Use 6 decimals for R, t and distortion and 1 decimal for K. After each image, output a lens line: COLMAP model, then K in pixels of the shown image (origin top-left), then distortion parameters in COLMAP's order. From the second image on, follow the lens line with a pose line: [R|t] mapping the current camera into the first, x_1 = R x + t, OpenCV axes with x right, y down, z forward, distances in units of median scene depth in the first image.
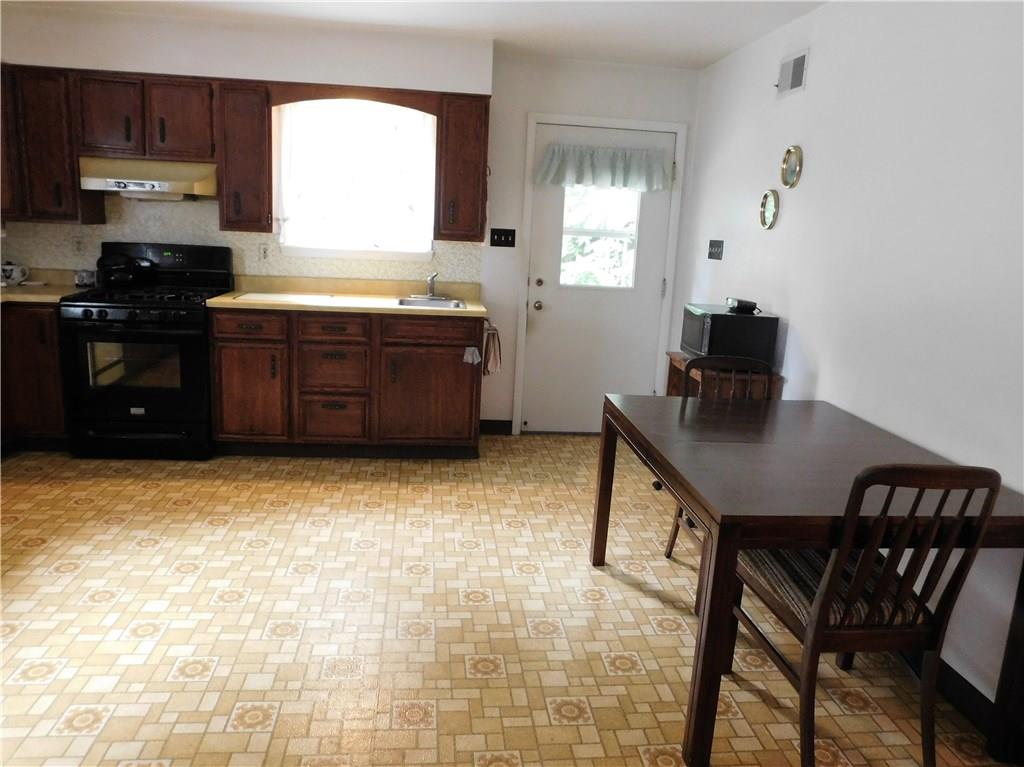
lens RADIAL K [[744.2, 0, 512.6], [0, 744.2, 371.6], [0, 0, 1]] dist [-0.052572, 0.031123]
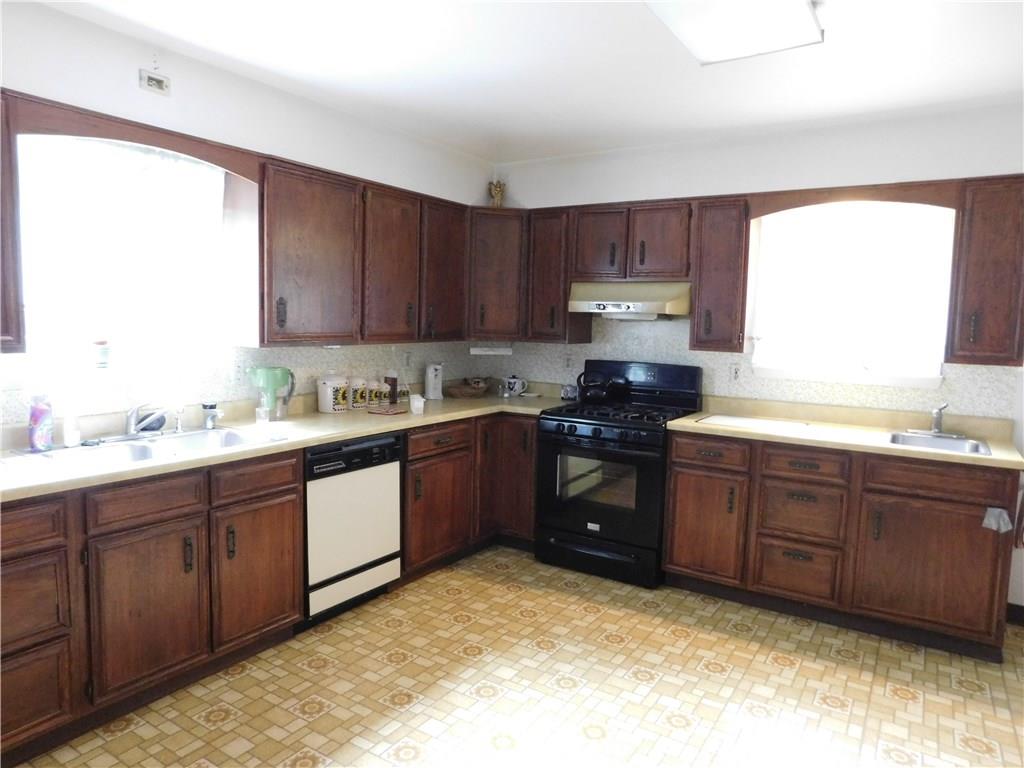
lens RADIAL K [[676.4, 0, 512.0], [0, 676.4, 384.0], [0, 0, 1]] dist [-0.076774, 0.057962]
pose [[0.776686, 0.030046, -0.629172, -0.021491], [-0.110214, 0.989935, -0.088781, -0.044244], [0.620171, 0.138298, 0.772179, 0.185416]]
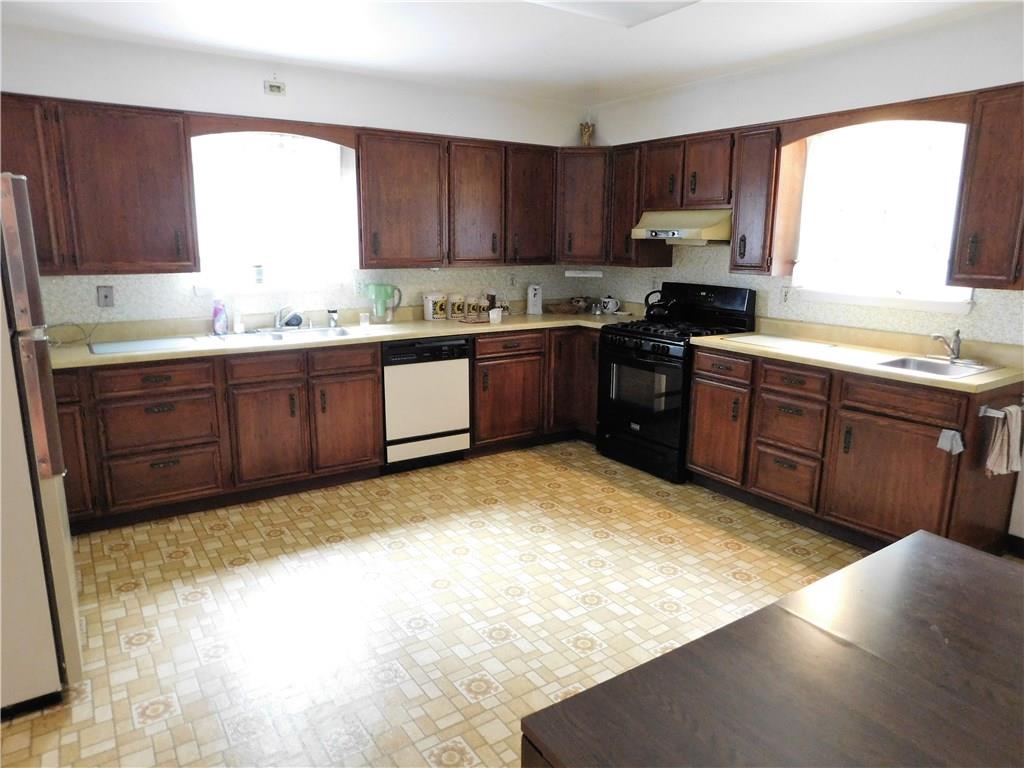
lens RADIAL K [[676.4, 0, 512.0], [0, 676.4, 384.0], [0, 0, 1]] dist [-0.076774, 0.057962]
pose [[0.464800, 0.139651, -0.874333, 0.314117], [-0.159387, 0.984549, 0.072524, -0.057144], [0.870952, 0.105648, 0.479877, 0.297811]]
